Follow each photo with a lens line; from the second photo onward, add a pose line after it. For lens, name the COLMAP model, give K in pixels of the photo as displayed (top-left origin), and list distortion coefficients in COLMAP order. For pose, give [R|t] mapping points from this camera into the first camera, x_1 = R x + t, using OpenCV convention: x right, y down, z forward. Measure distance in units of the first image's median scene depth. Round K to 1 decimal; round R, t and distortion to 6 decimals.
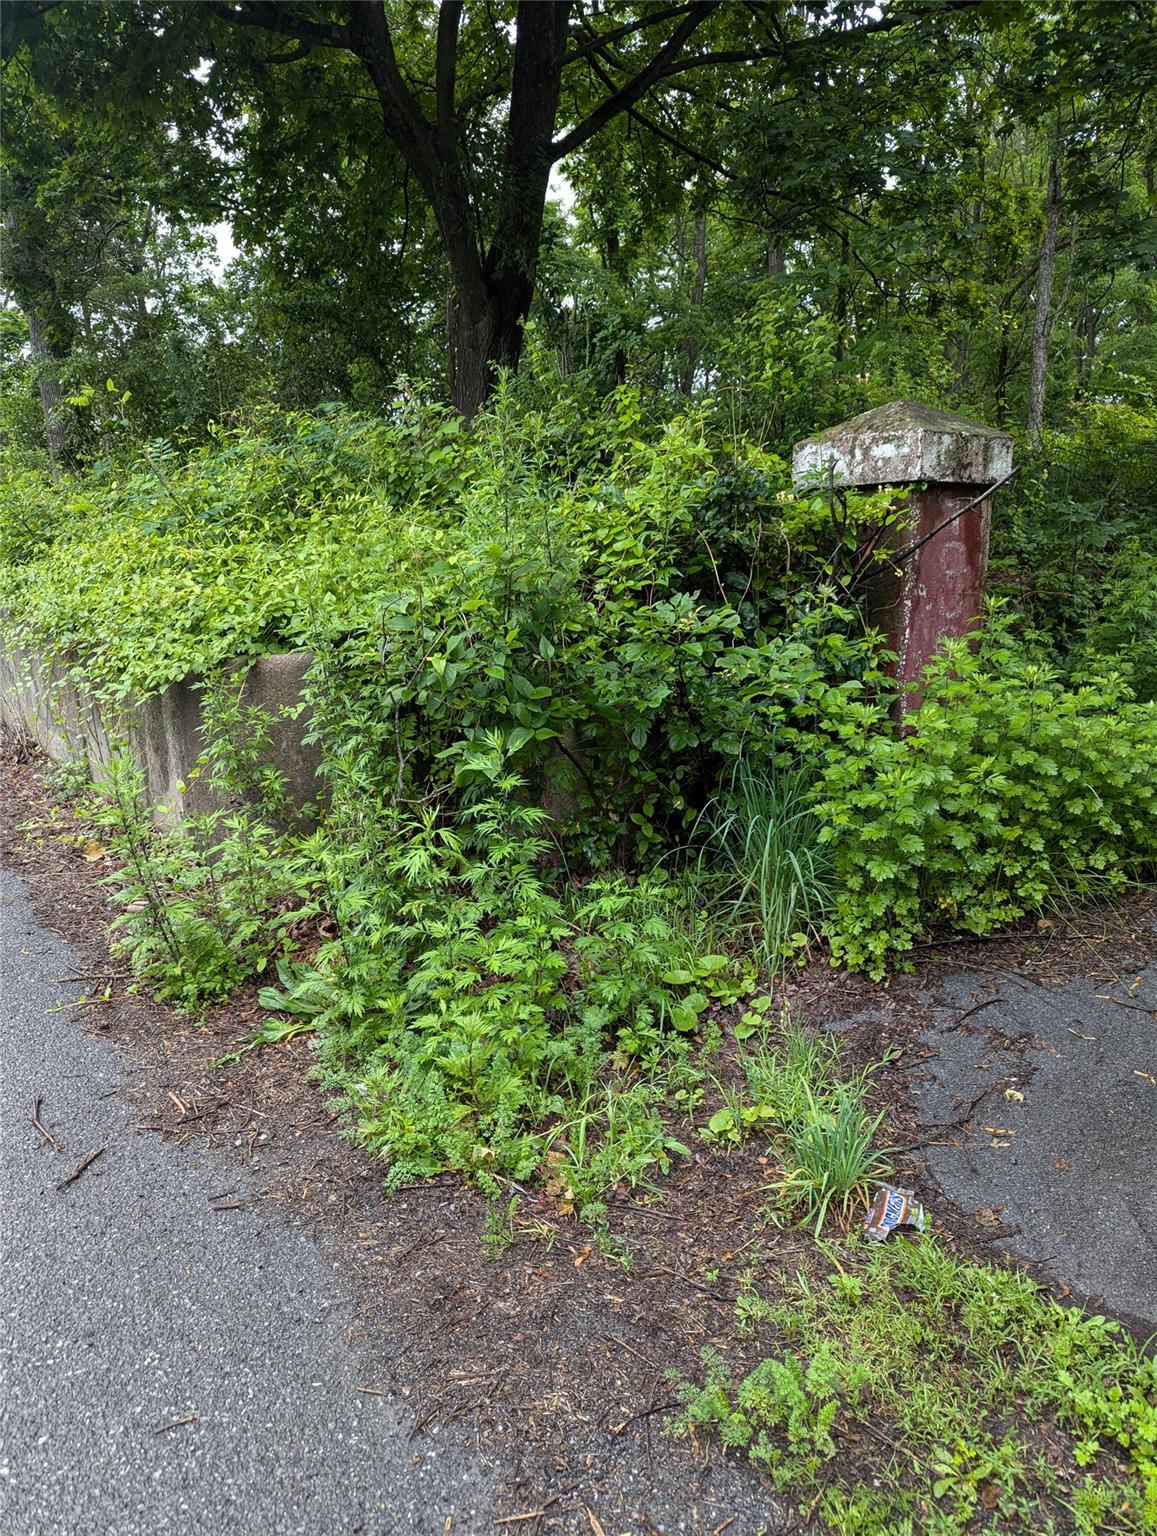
lens RADIAL K [[1068.4, 0, 578.9], [0, 1068.4, 755.1], [0, 0, 1]] dist [0.062422, -0.052904]
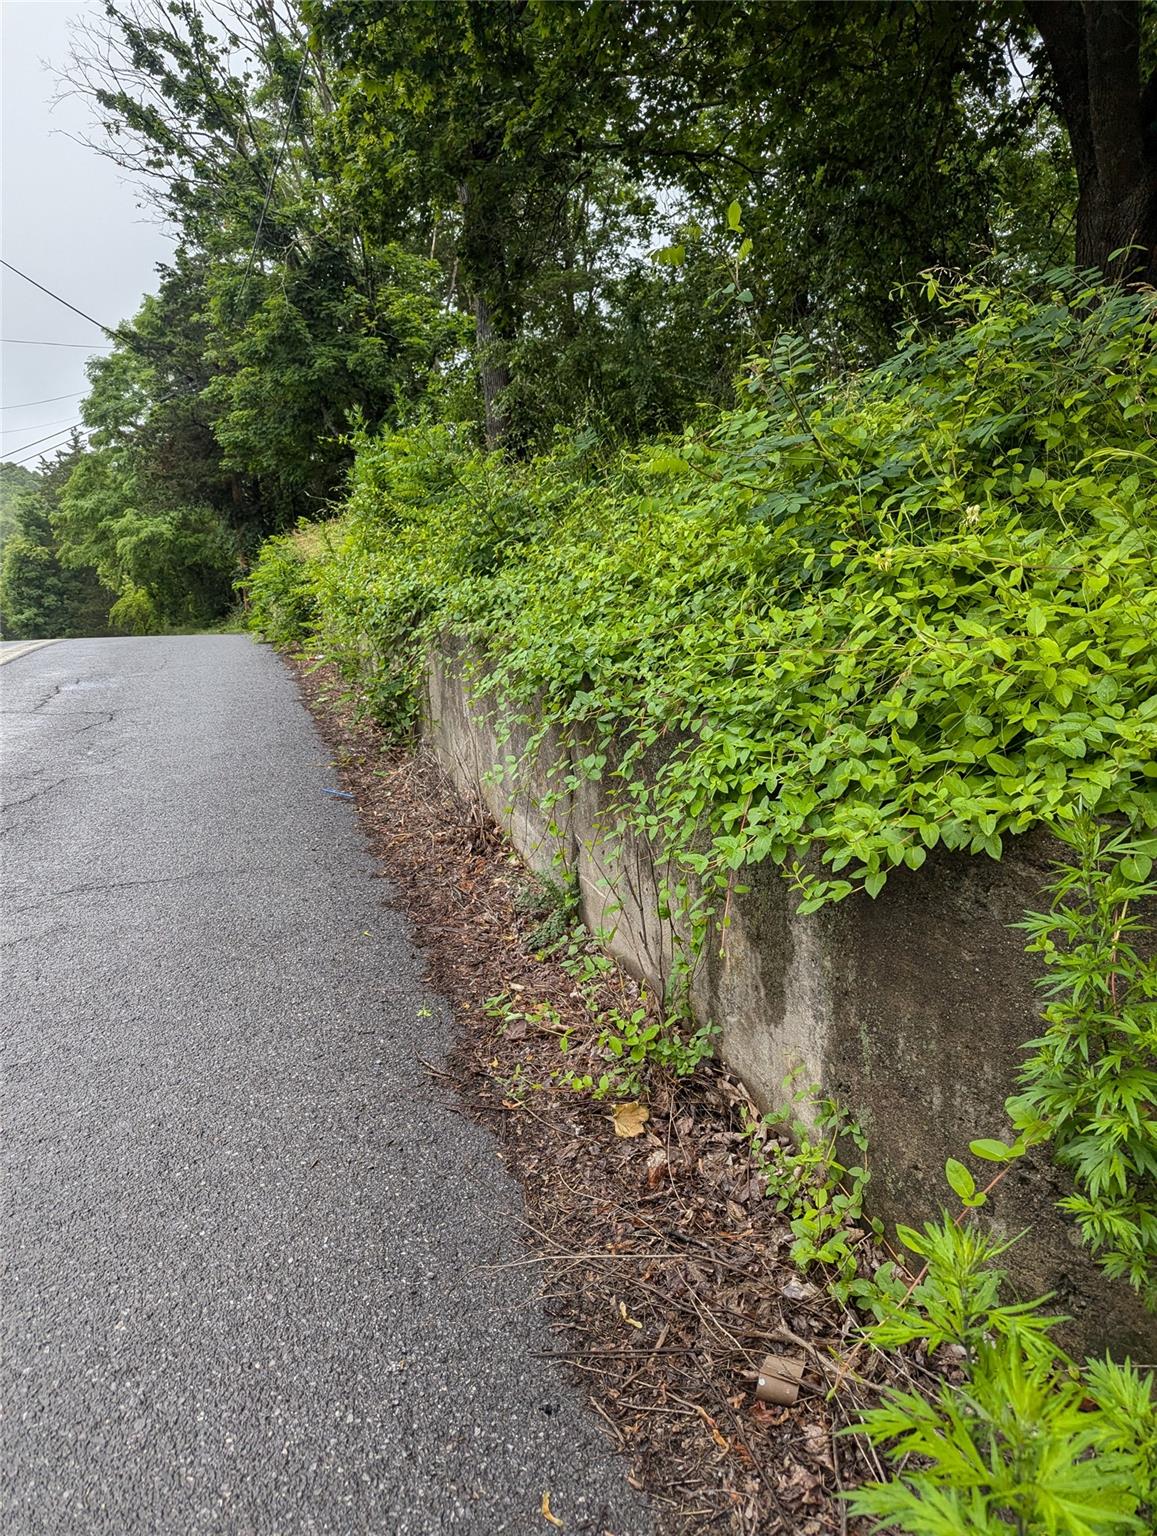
lens RADIAL K [[1068.4, 0, 578.9], [0, 1068.4, 755.1], [0, 0, 1]] dist [0.062422, -0.052904]
pose [[0.942431, 0.050182, -0.330613, -0.220498], [-0.049762, 0.998714, 0.009741, -0.066732], [0.330676, 0.007271, 0.943716, 0.354797]]
